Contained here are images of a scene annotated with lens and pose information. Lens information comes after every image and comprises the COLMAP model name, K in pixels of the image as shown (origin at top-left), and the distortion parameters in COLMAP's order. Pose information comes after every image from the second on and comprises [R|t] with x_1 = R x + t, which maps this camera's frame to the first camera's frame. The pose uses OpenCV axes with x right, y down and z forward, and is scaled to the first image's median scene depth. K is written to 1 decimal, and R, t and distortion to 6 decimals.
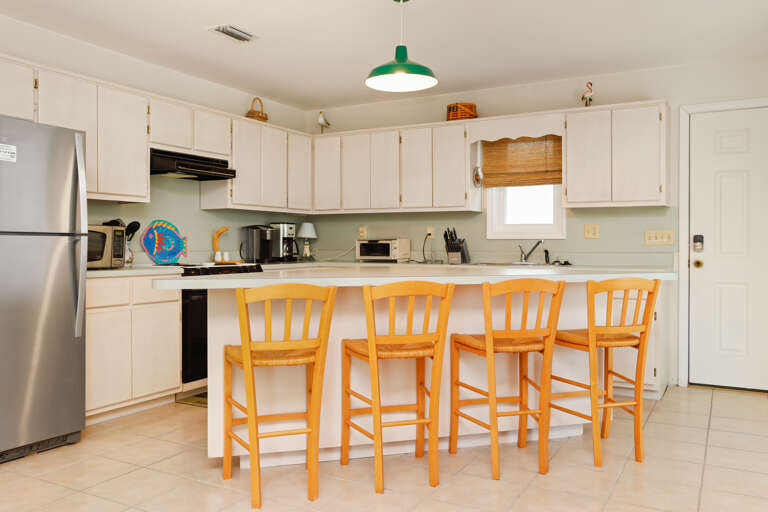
lens RADIAL K [[625.9, 0, 384.0], [0, 625.9, 256.0], [0, 0, 1]] dist [0.003691, 0.001116]
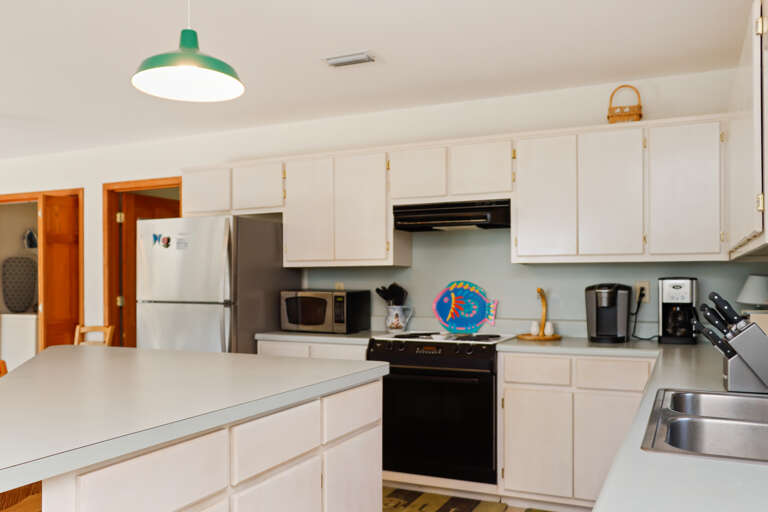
lens RADIAL K [[647.0, 0, 384.0], [0, 647.0, 256.0], [0, 0, 1]] dist [0.059949, 0.001222]
pose [[0.078689, -0.043718, -0.995940, 0.500496], [-0.016704, 0.998840, -0.045165, -0.047913], [0.996759, 0.020190, 0.077868, 0.794580]]
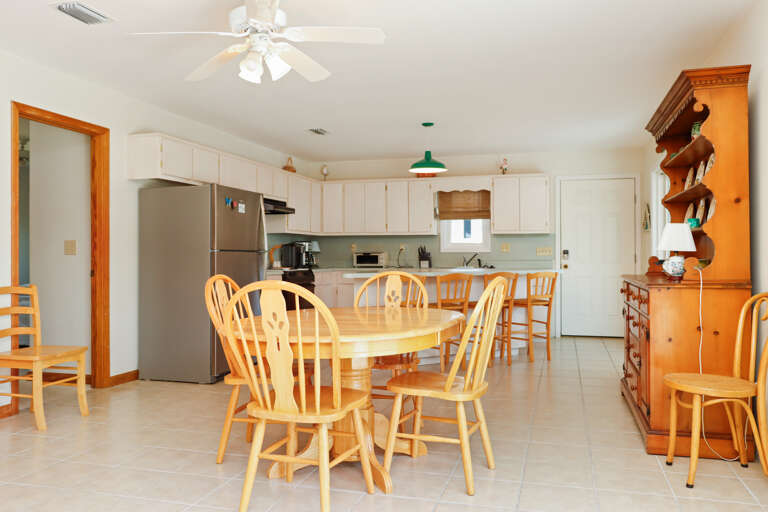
lens RADIAL K [[647.0, 0, 384.0], [0, 647.0, 256.0], [0, 0, 1]] dist [0.059949, 0.001222]
pose [[0.971049, -0.003757, 0.238851, -0.400741], [0.007744, 0.999846, -0.015756, 0.007517], [-0.238755, 0.017150, 0.970928, -0.606578]]
